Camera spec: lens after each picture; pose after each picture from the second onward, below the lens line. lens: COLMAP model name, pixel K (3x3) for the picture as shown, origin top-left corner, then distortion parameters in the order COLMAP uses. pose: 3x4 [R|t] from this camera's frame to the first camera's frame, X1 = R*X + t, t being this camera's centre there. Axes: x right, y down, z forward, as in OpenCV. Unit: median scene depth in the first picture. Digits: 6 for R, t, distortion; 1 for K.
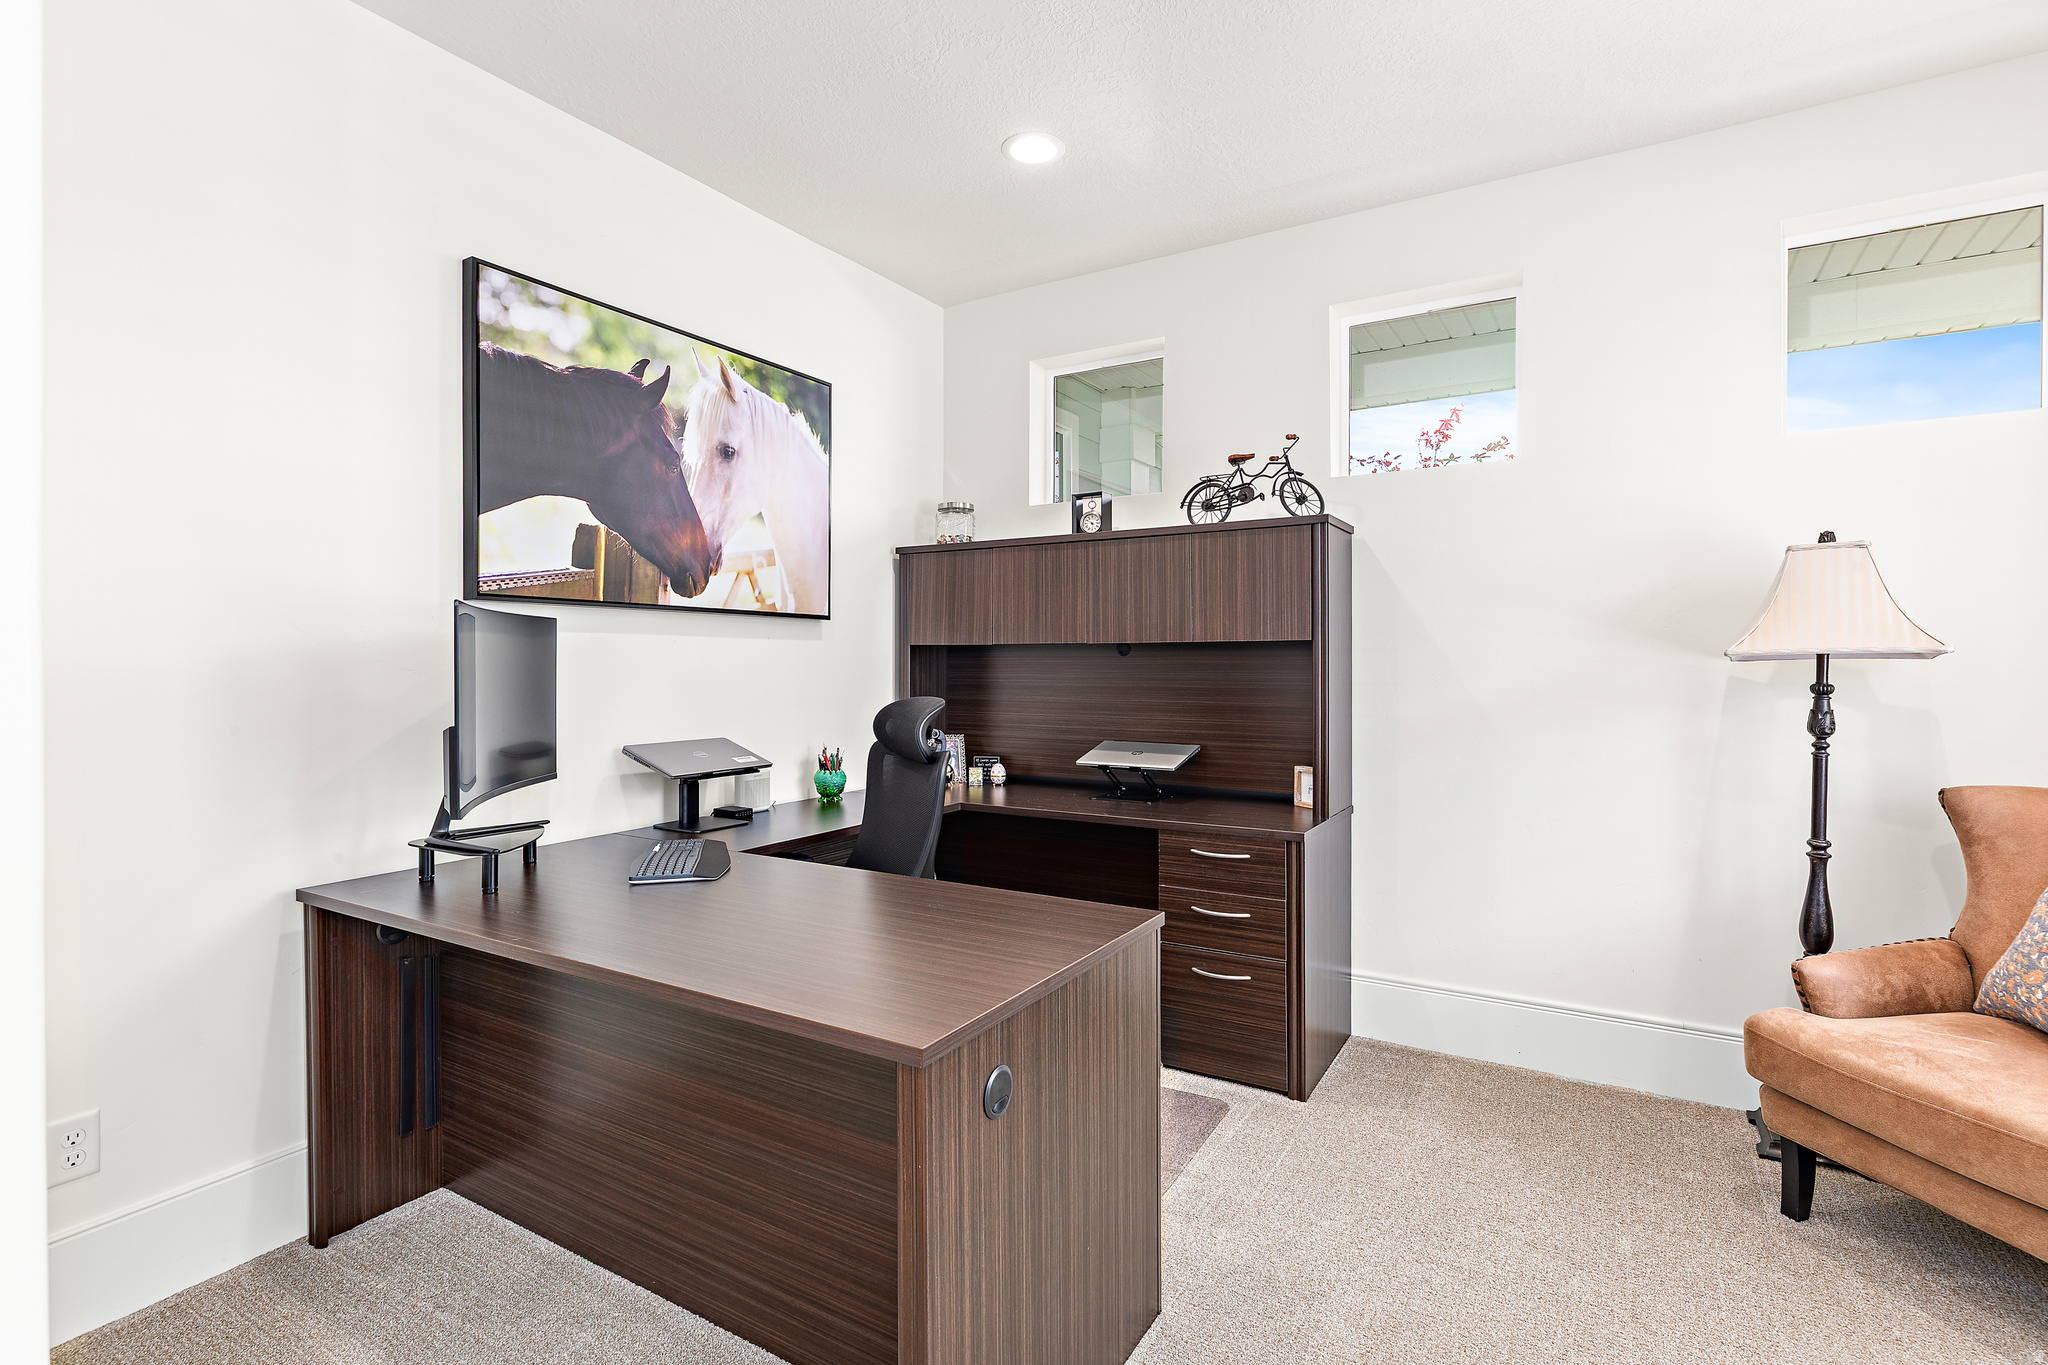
lens RADIAL K [[965.2, 0, 1025.4], [0, 965.2, 668.6], [0, 0, 1]] dist [-0.003267, -0.000277]
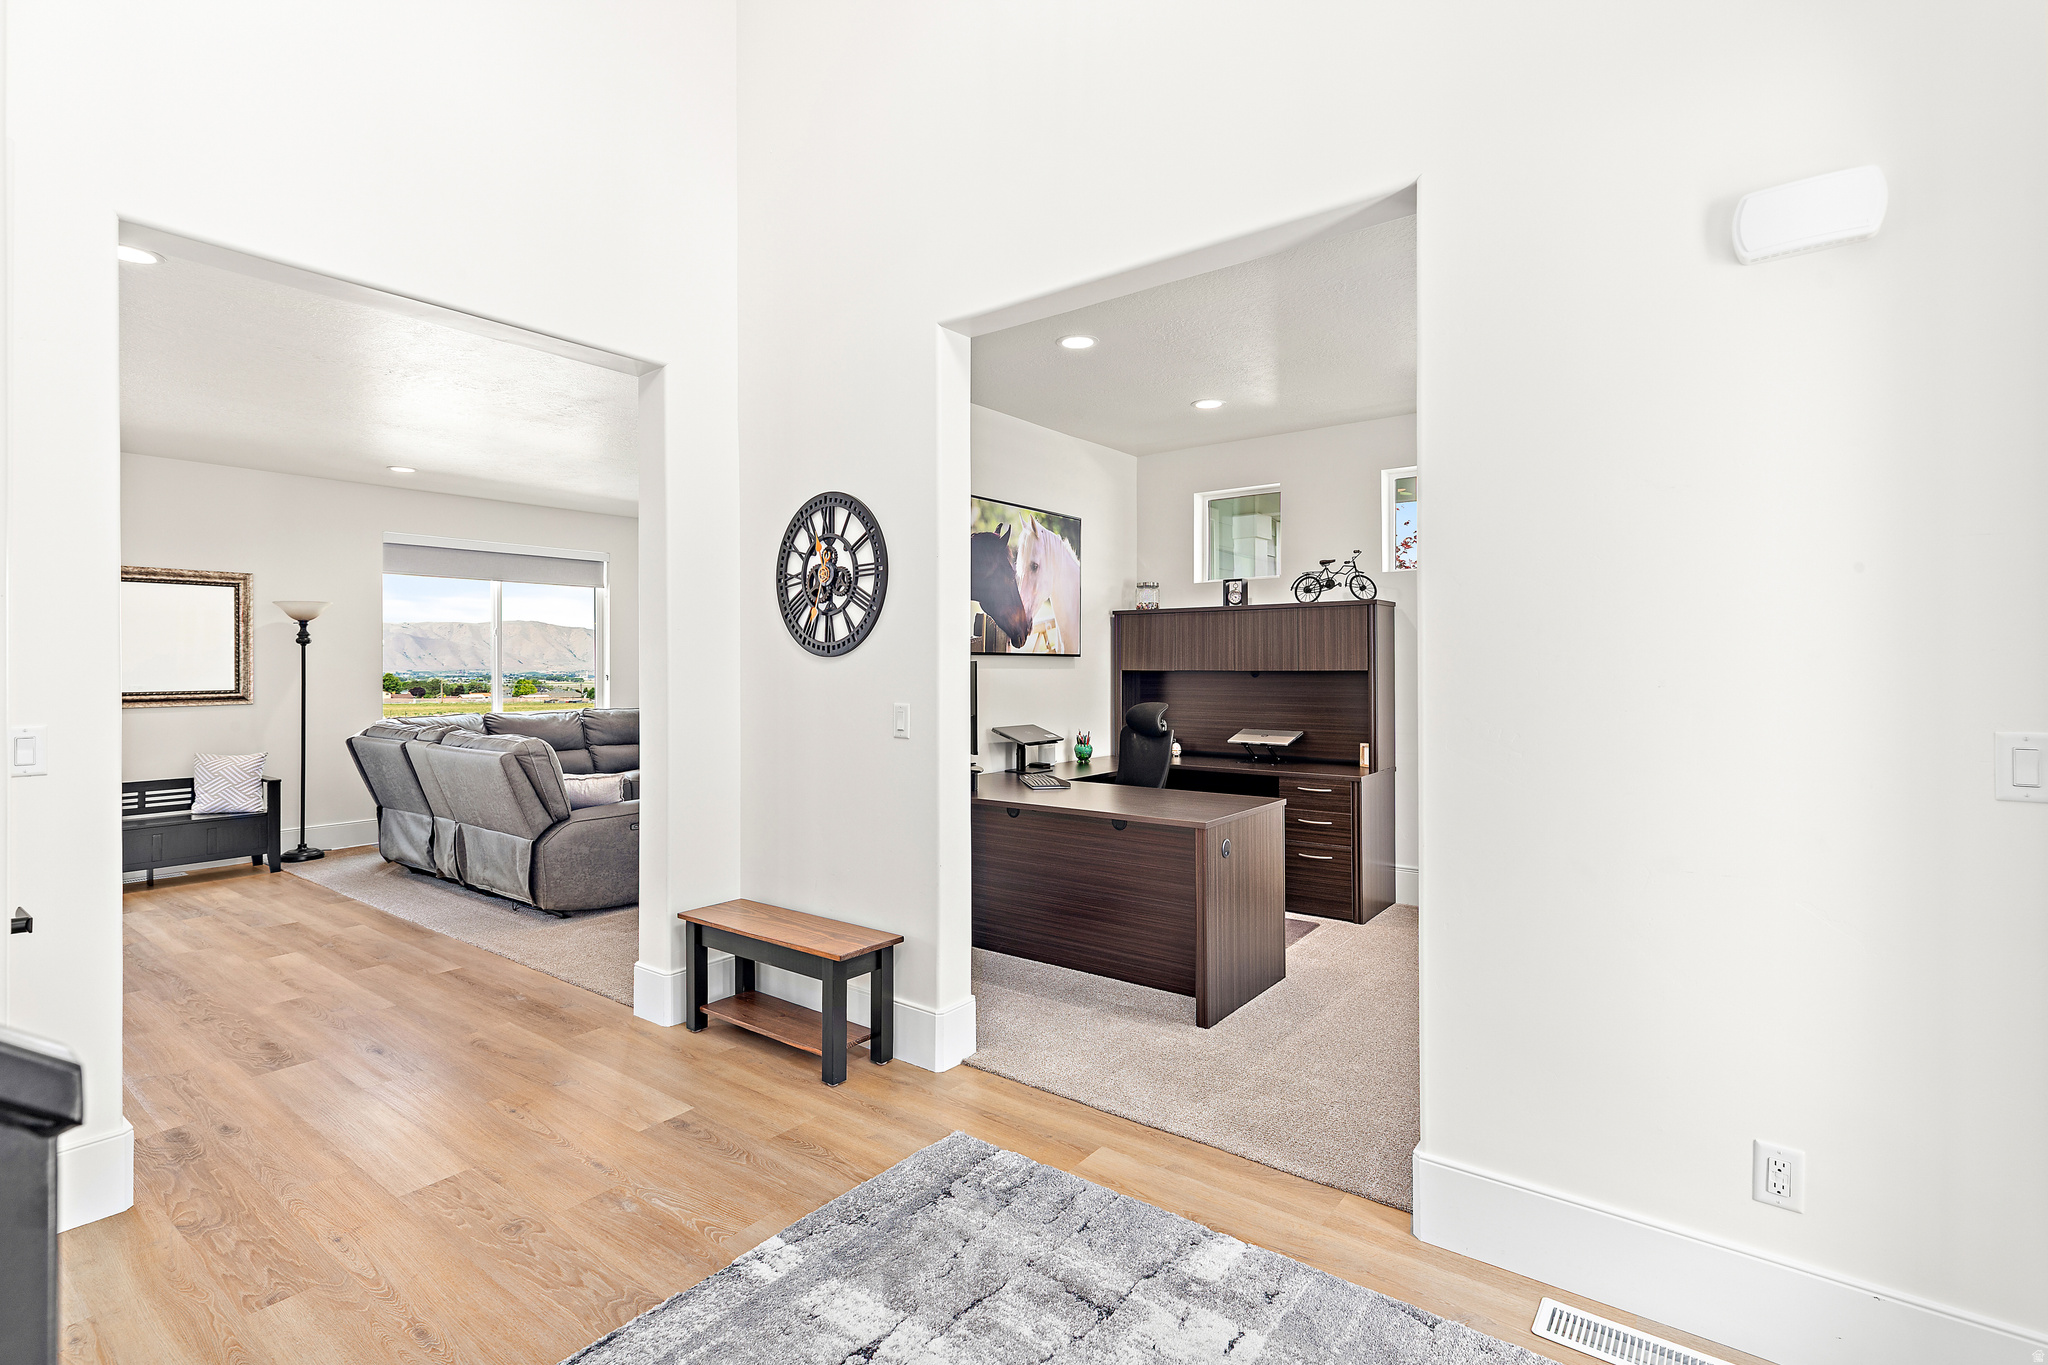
lens RADIAL K [[951.5, 0, 1029.5], [0, 951.5, 658.1], [0, 0, 1]] dist [0.004541, 0.000278]
pose [[0.994690, -0.001640, -0.102908, -0.130220], [0.000364, 0.999923, -0.012413, -0.029744], [0.102920, 0.012309, 0.994613, -0.747194]]
